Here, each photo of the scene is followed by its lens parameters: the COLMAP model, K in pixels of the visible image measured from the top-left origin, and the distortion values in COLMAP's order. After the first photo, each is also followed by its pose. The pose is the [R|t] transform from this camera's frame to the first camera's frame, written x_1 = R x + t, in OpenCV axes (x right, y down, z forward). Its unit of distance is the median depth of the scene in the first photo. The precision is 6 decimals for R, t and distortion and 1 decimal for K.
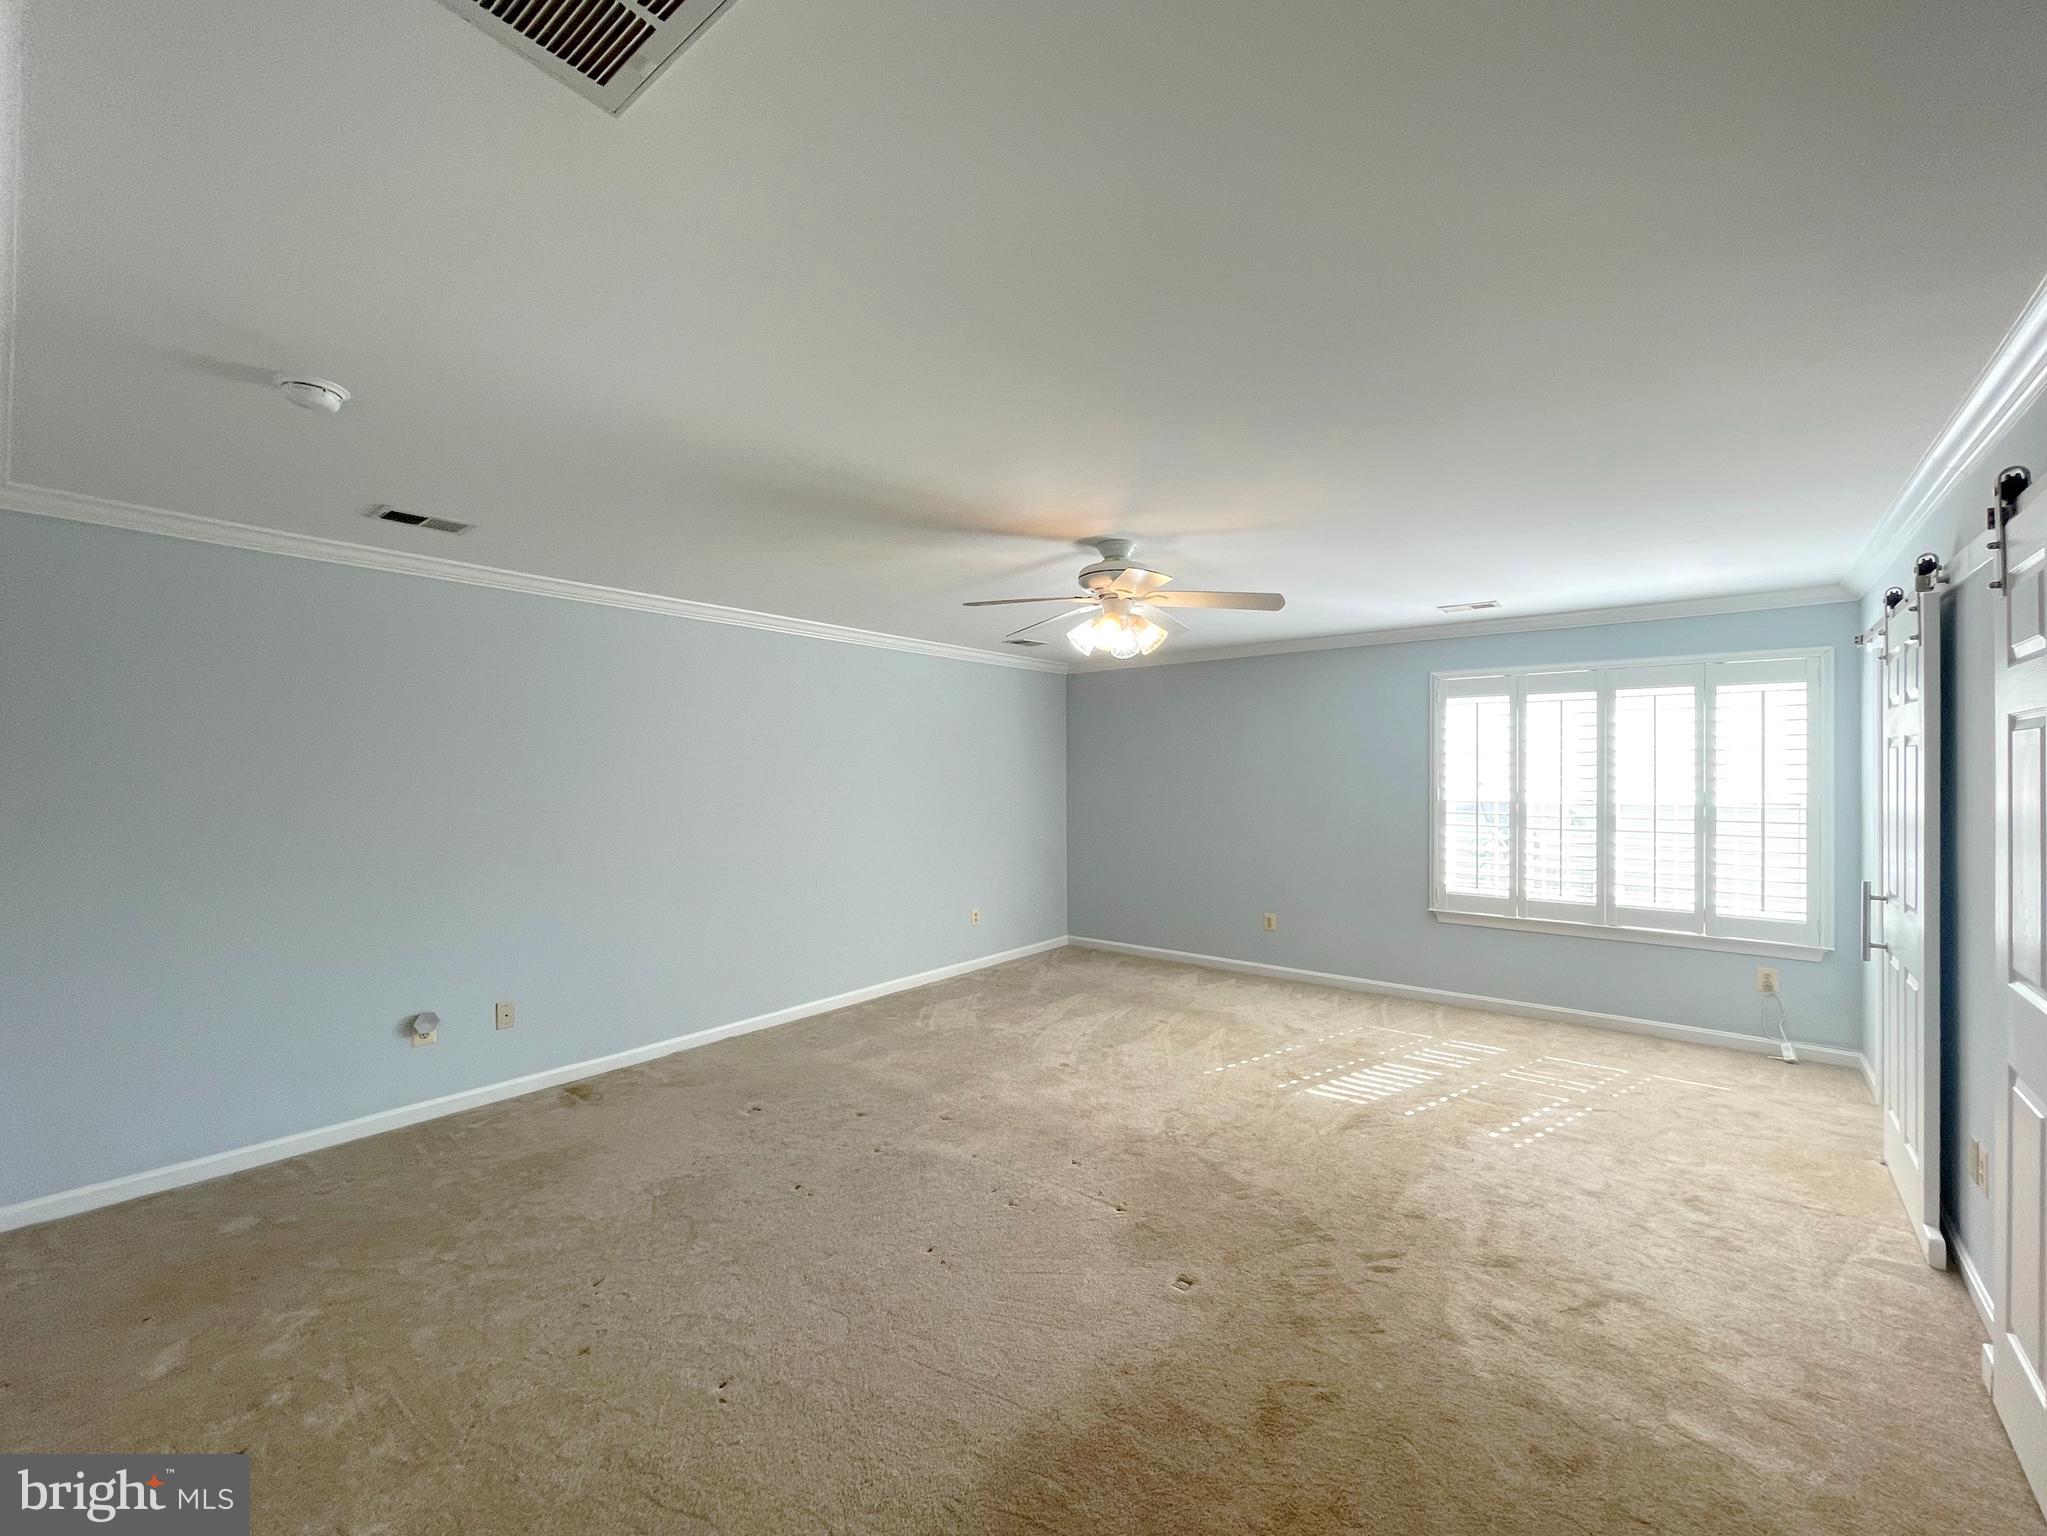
lens RADIAL K [[838.2, 0, 1028.4], [0, 838.2, 769.7], [0, 0, 1]] dist [-0.004812, 0.002232]
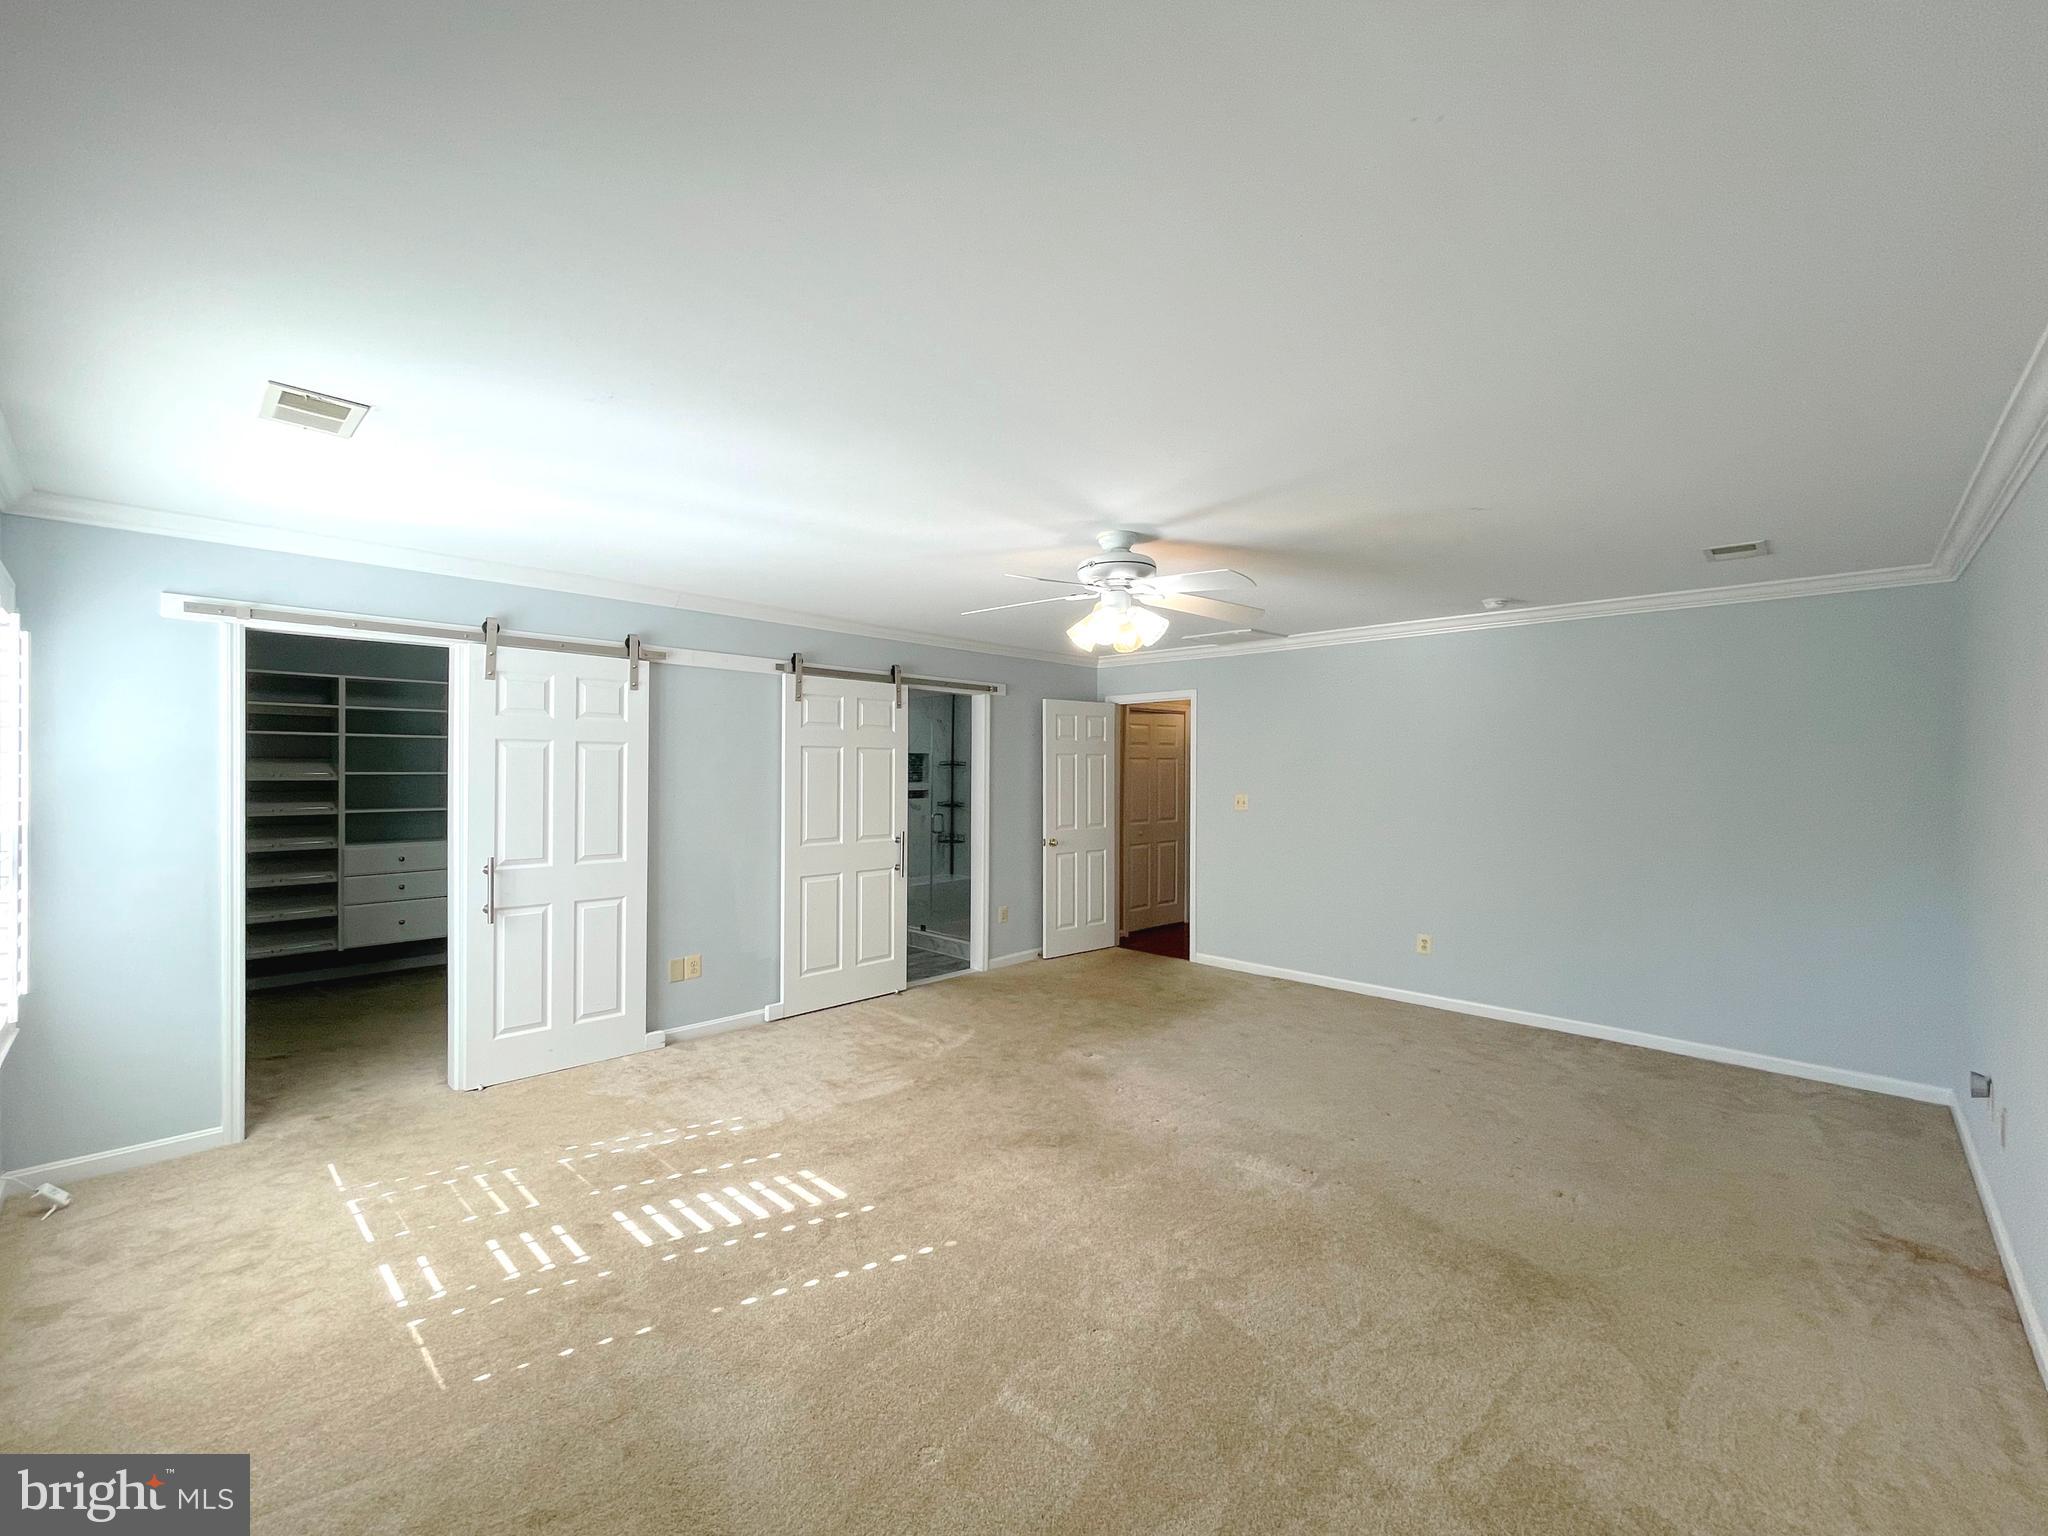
lens RADIAL K [[838.6, 0, 1021.1], [0, 838.6, 769.3], [0, 0, 1]] dist [-0.004812, 0.002232]
pose [[-0.996488, -0.008863, 0.083266, 0.116952], [-0.009363, 0.999940, -0.005616, 0.003155], [-0.083211, -0.006376, -0.996512, 1.749688]]
